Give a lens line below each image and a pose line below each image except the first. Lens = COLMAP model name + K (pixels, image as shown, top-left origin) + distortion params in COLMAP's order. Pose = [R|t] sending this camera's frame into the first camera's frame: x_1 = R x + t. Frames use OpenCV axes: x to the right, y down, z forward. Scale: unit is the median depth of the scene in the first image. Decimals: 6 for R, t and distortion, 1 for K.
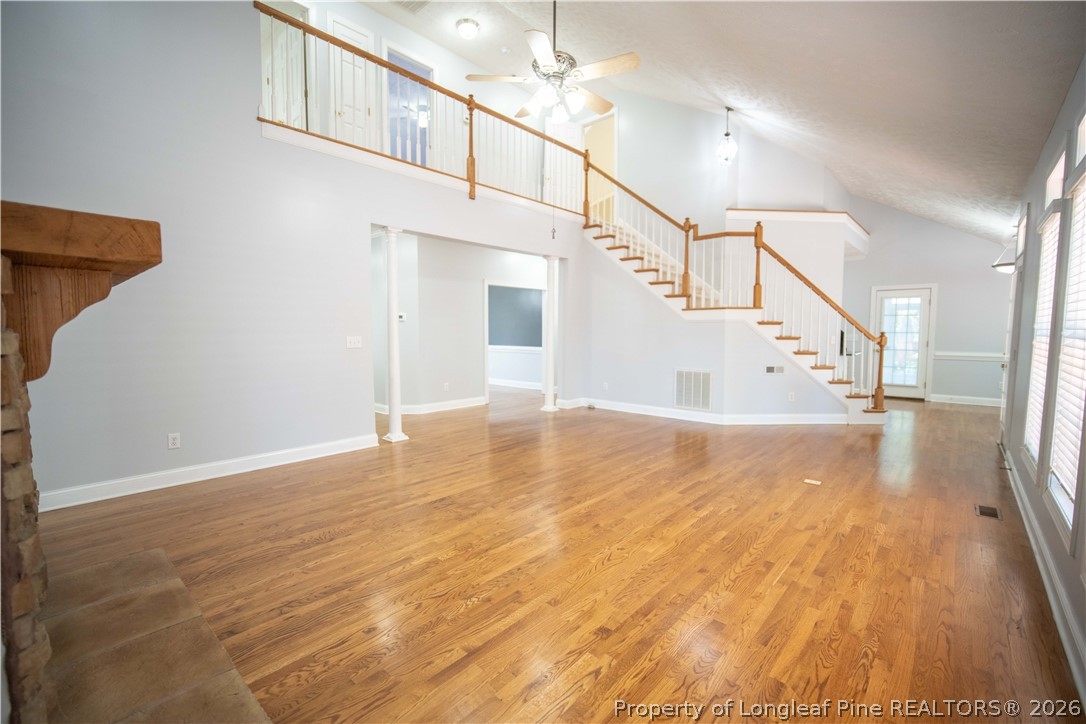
lens RADIAL K [[469.4, 0, 543.8], [0, 469.4, 363.5], [0, 0, 1]] dist [-0.004854, -0.000096]
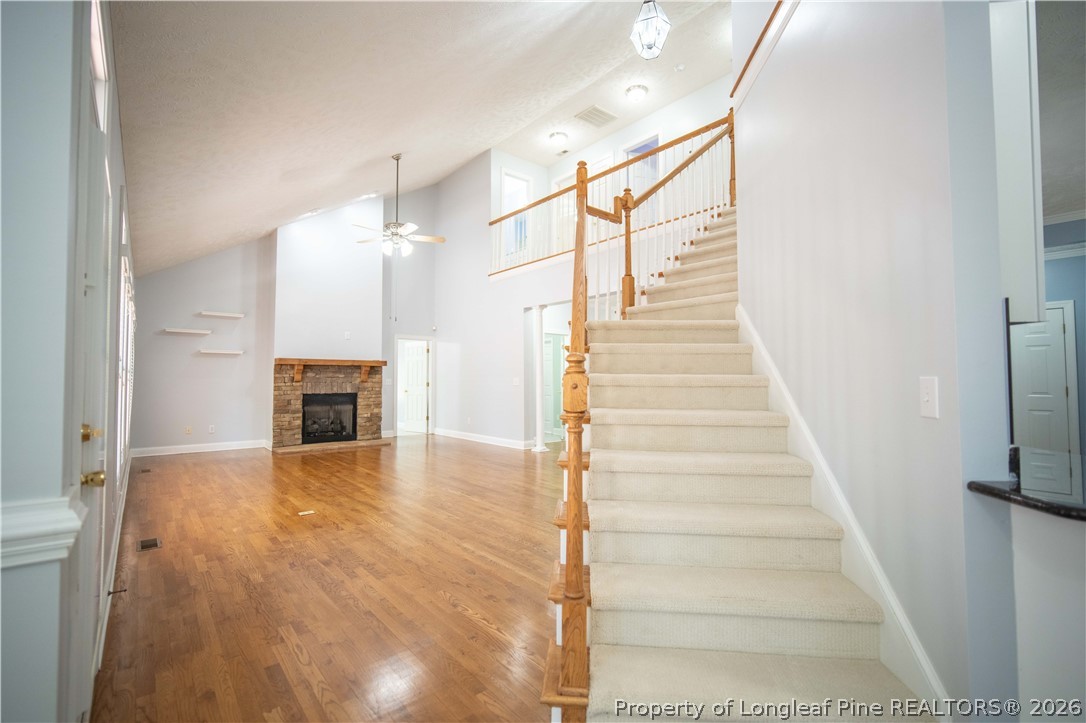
lens RADIAL K [[469.4, 0, 543.8], [0, 469.4, 363.0], [0, 0, 1]] dist [-0.004854, -0.000096]
pose [[-0.125334, -0.032492, -0.991582, 0.982583], [-0.067782, 0.997409, -0.024115, -0.059288], [0.989796, 0.064189, -0.127211, 1.028984]]
